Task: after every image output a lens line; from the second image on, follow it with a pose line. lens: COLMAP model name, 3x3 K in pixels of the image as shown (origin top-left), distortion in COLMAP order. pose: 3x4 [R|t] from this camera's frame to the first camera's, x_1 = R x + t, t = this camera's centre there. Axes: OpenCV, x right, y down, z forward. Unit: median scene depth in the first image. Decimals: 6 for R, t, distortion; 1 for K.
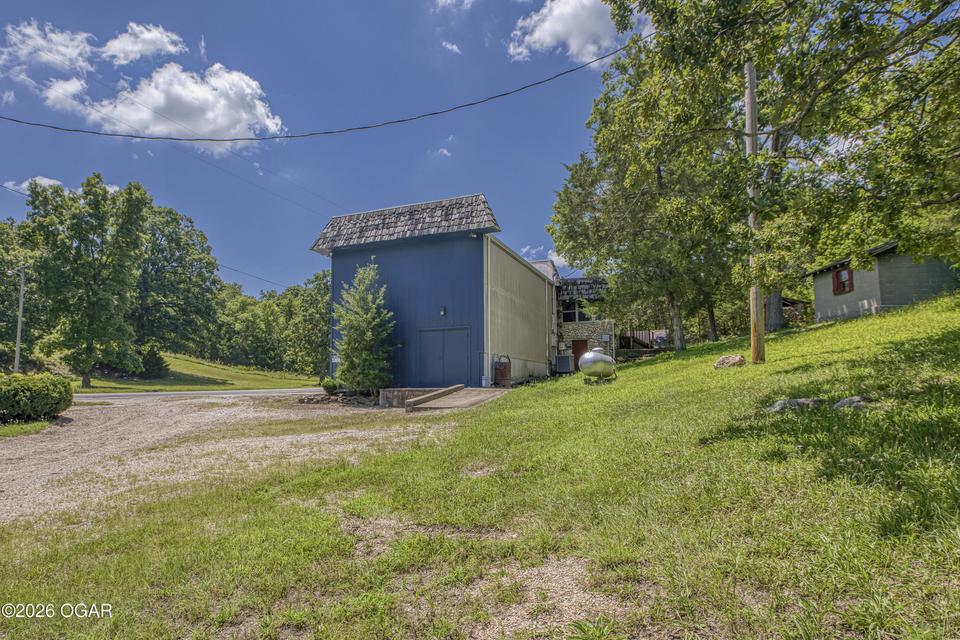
lens RADIAL K [[548.5, 0, 480.4], [0, 548.5, 380.3], [0, 0, 1]] dist [0.005973, 0.003261]
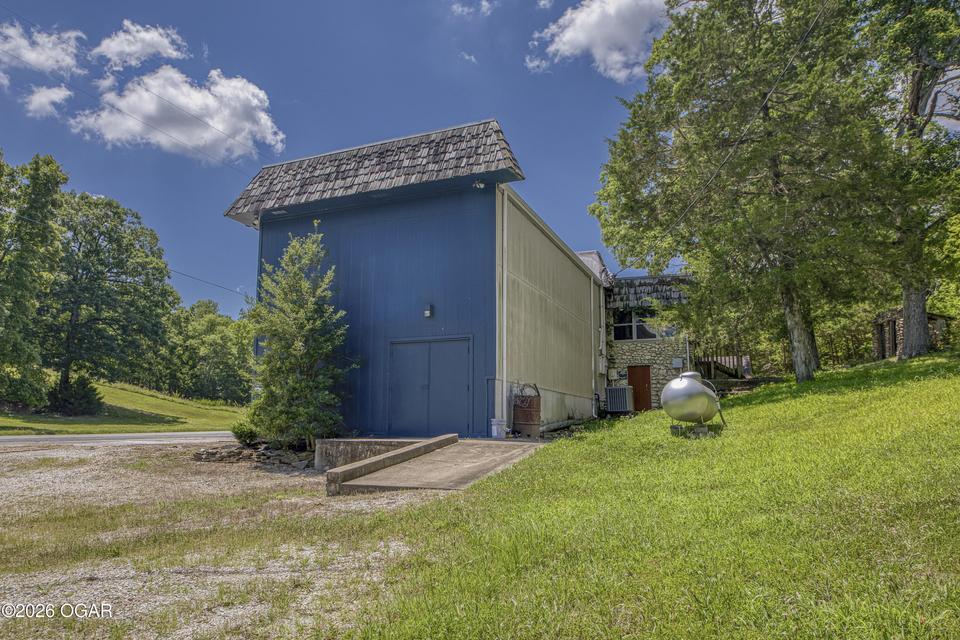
lens RADIAL K [[607.9, 0, 506.8], [0, 607.9, 344.5], [0, 0, 1]] dist [0.001088, -0.000320]
pose [[0.999951, 0.009298, 0.003462, 0.015562], [-0.008810, 0.992591, -0.121180, -0.007508], [-0.004563, 0.121144, 0.992624, 0.326329]]
